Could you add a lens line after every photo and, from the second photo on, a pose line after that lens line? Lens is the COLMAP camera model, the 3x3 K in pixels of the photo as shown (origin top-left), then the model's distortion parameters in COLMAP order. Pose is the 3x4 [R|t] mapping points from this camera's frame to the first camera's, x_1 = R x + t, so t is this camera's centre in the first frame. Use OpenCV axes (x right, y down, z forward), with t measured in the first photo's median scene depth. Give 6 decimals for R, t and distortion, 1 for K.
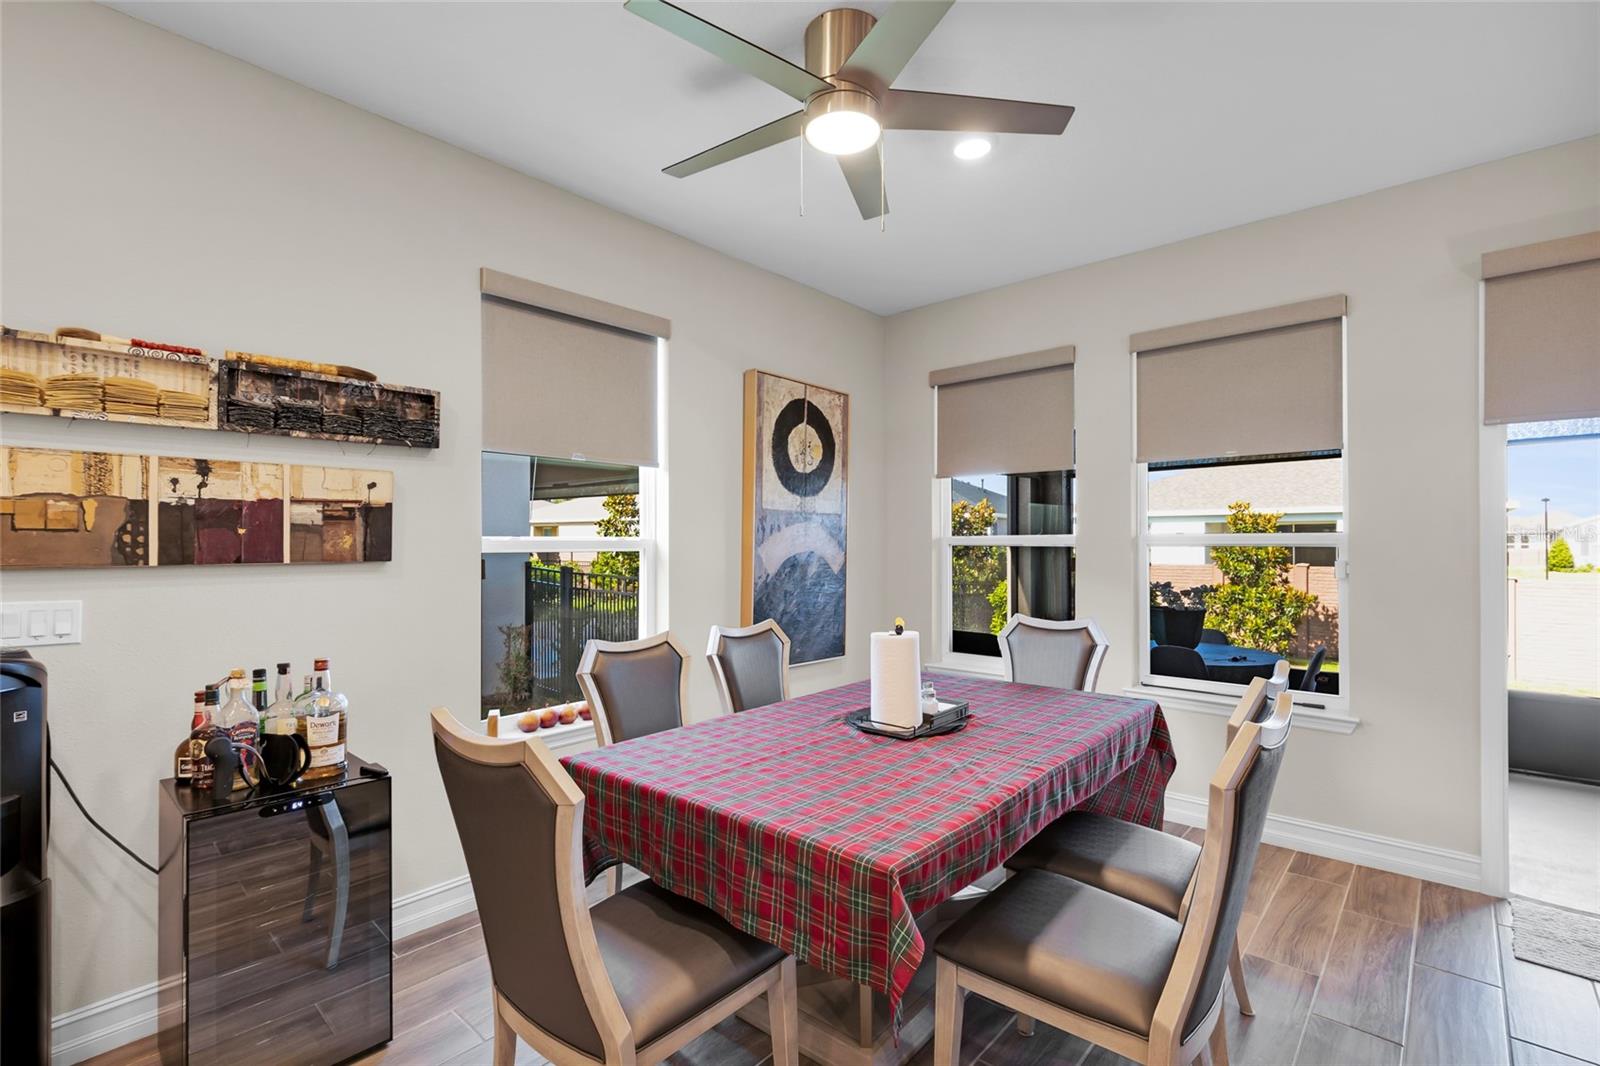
lens RADIAL K [[728.3, 0, 793.2], [0, 728.3, 546.3], [0, 0, 1]] dist [-0.000447, -0.000116]
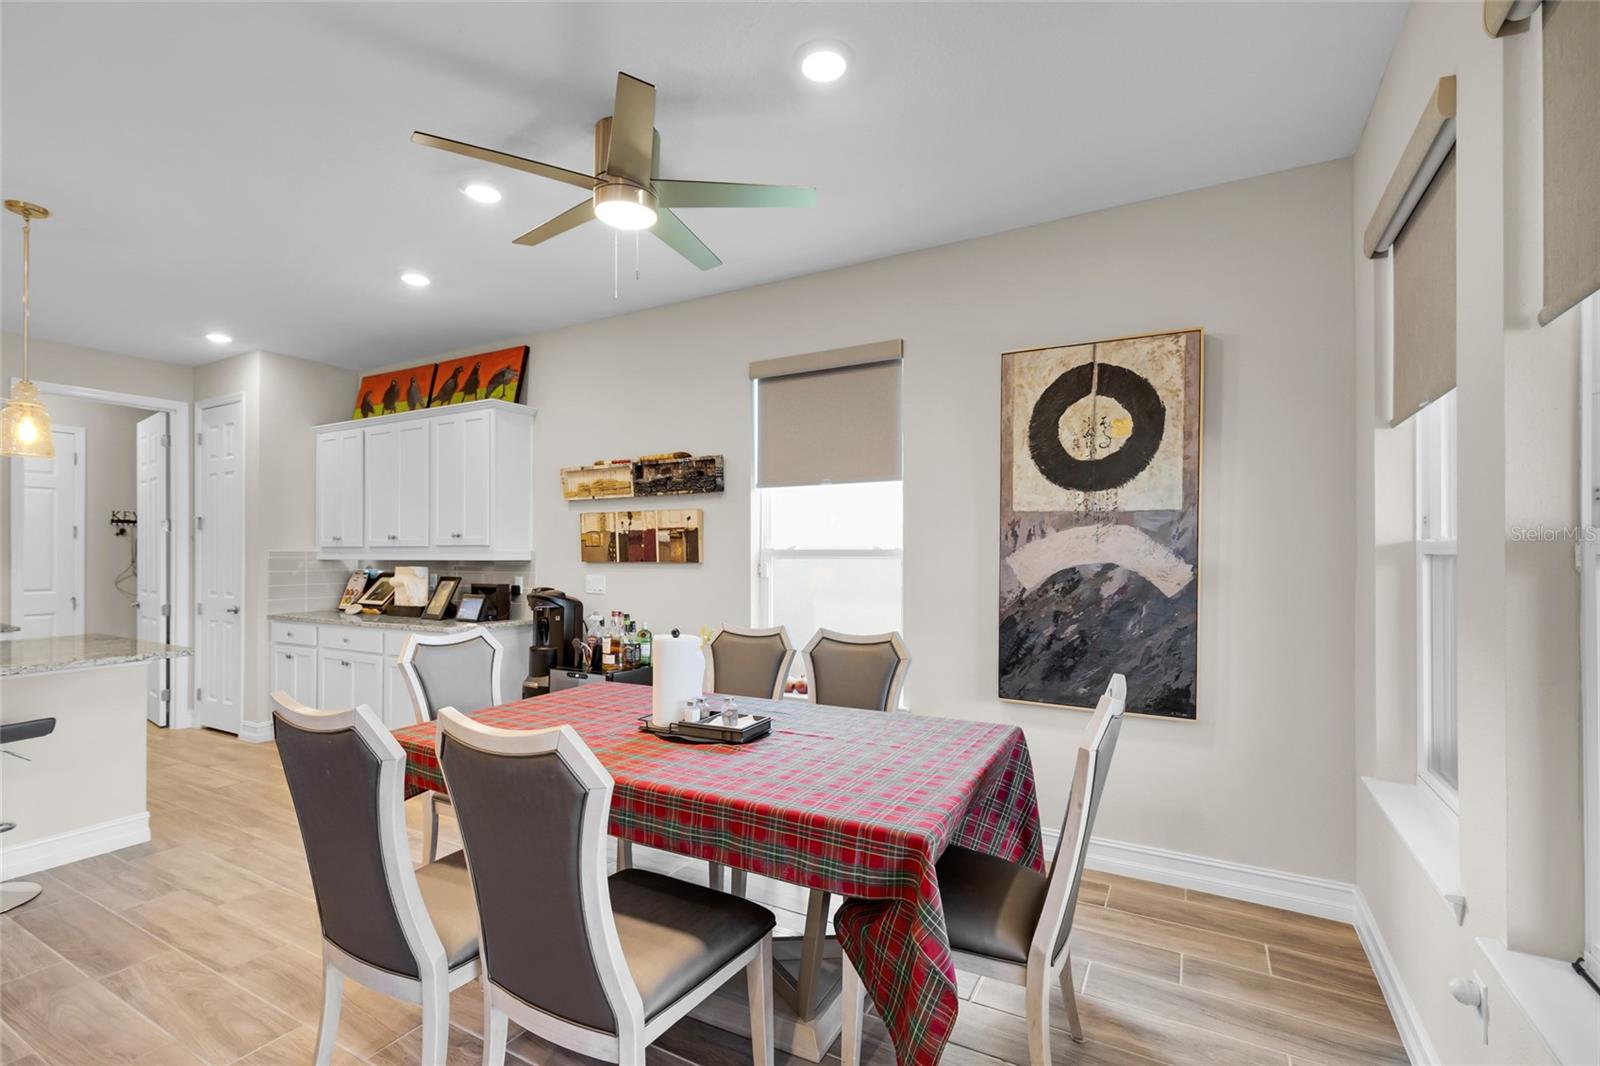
lens RADIAL K [[719.6, 0, 796.4], [0, 719.6, 546.9], [0, 0, 1]] dist [0.002209, 0.000367]
pose [[0.218326, -0.005256, -0.975862, 0.720395], [-0.002860, 0.999978, -0.006026, -0.004165], [0.975872, 0.004107, 0.218306, 0.560632]]
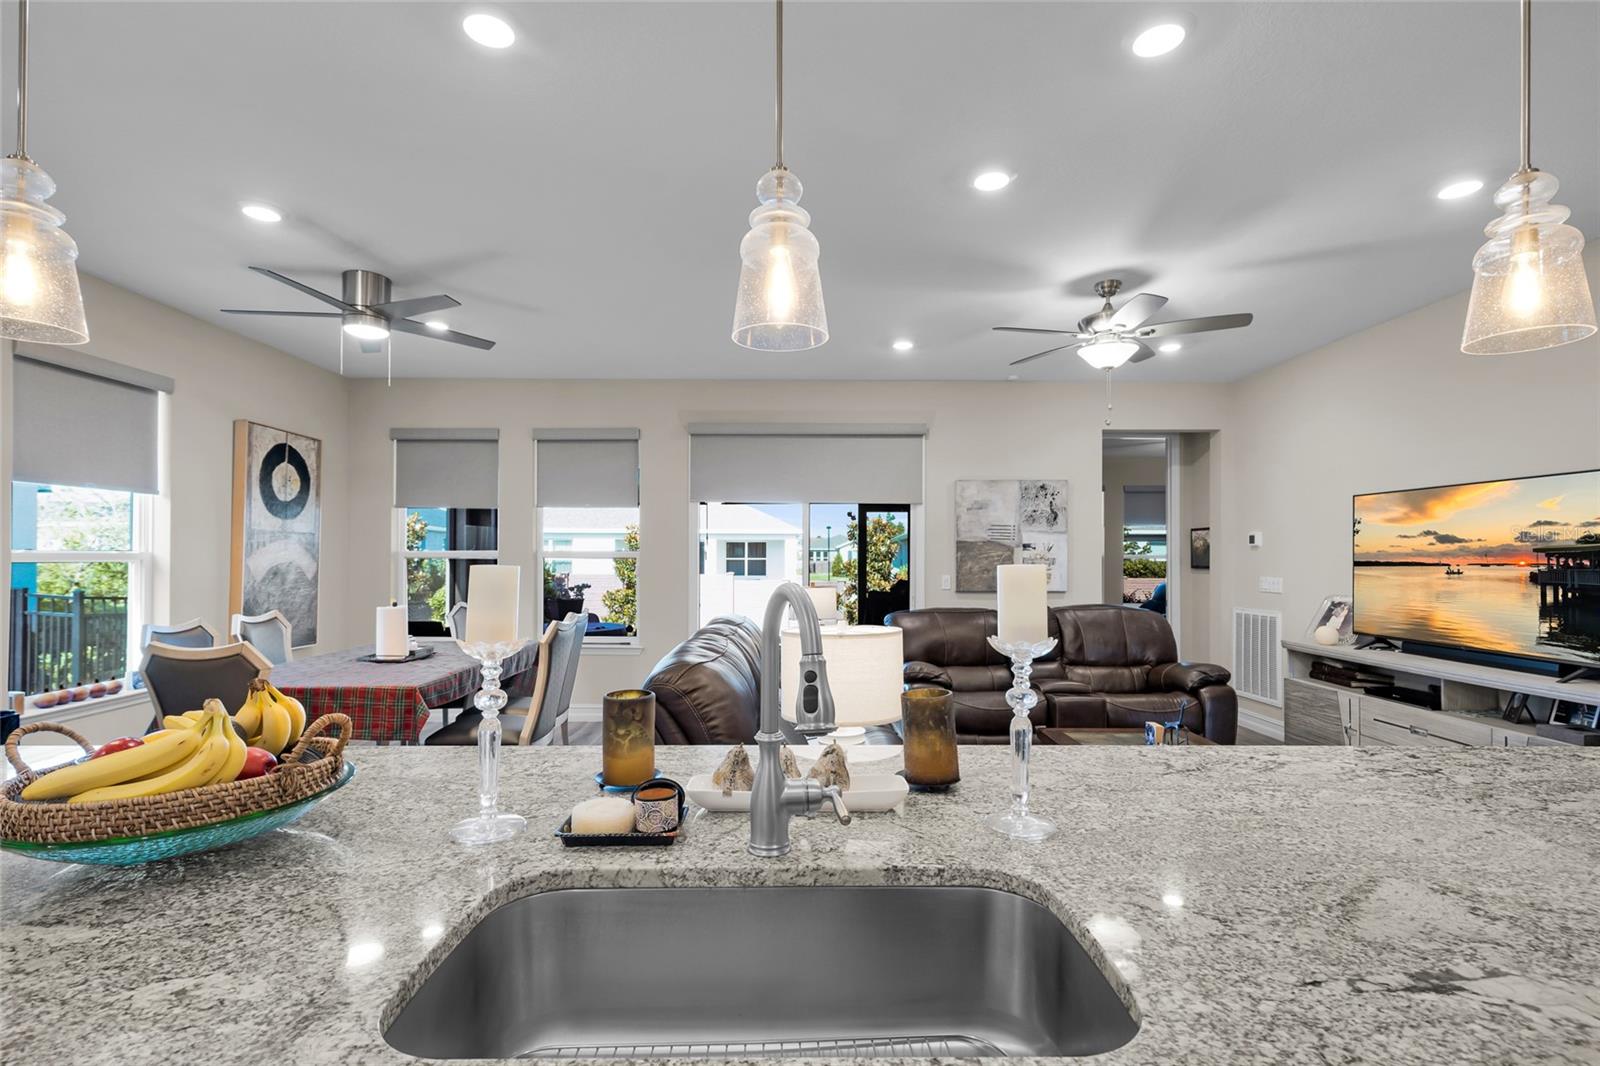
lens RADIAL K [[745.7, 0, 800.9], [0, 745.7, 550.5], [0, 0, 1]] dist [0.000464, 0.000181]
pose [[0.736253, 0.008118, 0.676657, -0.215505], [0.000361, 0.999923, -0.012389, 0.003158], [-0.676706, 0.009366, 0.736194, -0.613200]]
